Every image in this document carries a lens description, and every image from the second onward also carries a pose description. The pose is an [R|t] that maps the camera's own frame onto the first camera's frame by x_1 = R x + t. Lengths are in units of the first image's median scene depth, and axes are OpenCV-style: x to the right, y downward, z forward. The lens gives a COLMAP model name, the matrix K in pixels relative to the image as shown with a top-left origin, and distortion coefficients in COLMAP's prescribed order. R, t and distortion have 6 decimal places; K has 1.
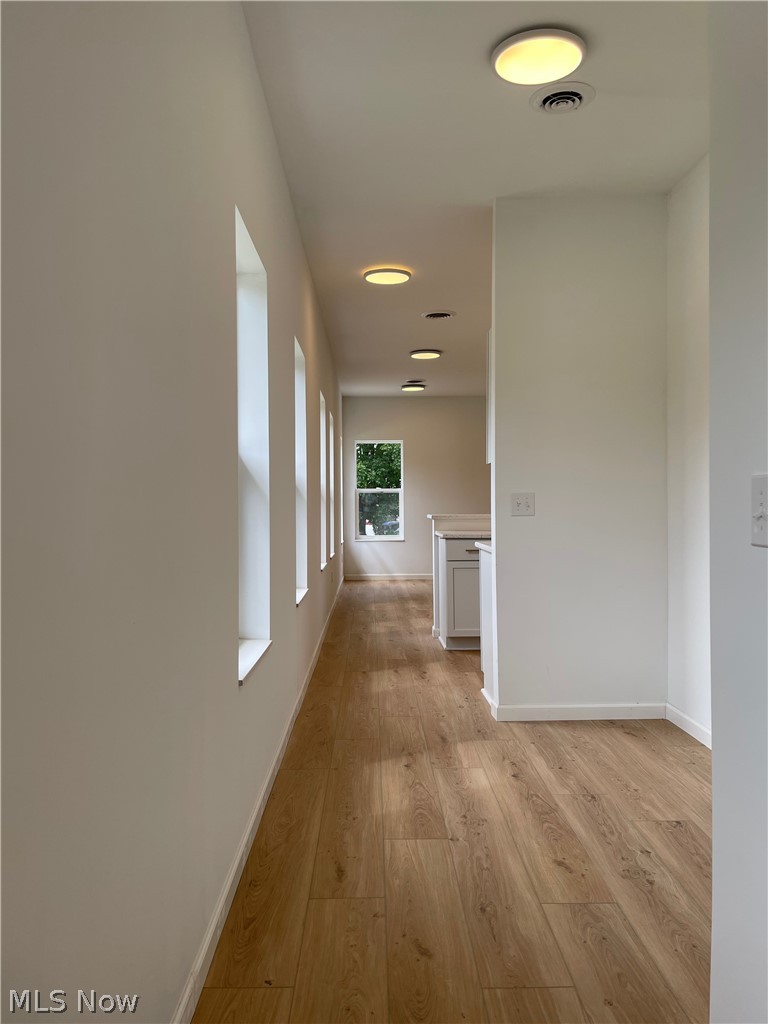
lens RADIAL K [[777.1, 0, 384.0], [0, 777.1, 512.0], [0, 0, 1]] dist [0.039201, -0.002312]
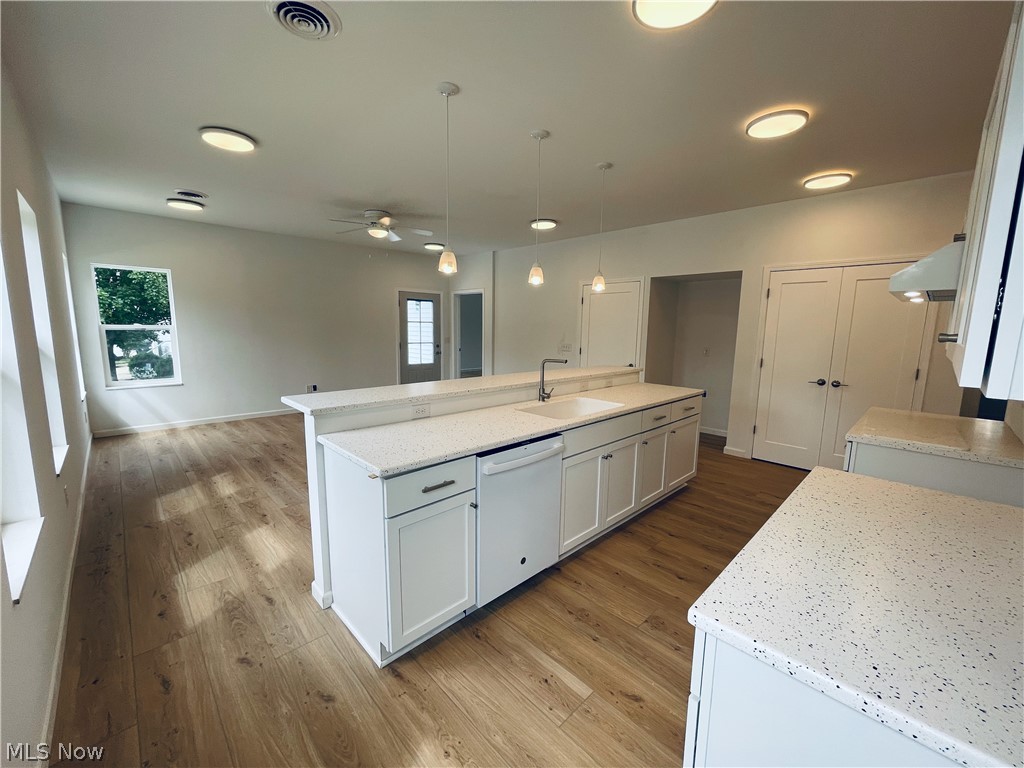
lens RADIAL K [[410.7, 0, 512.0], [0, 410.7, 384.0], [0, 0, 1]] dist [0.002446, 0.000355]
pose [[0.731687, -0.081312, 0.676774, -0.036892], [-0.012673, 0.991065, 0.132774, -0.066441], [-0.681523, -0.105726, 0.724119, 0.836689]]
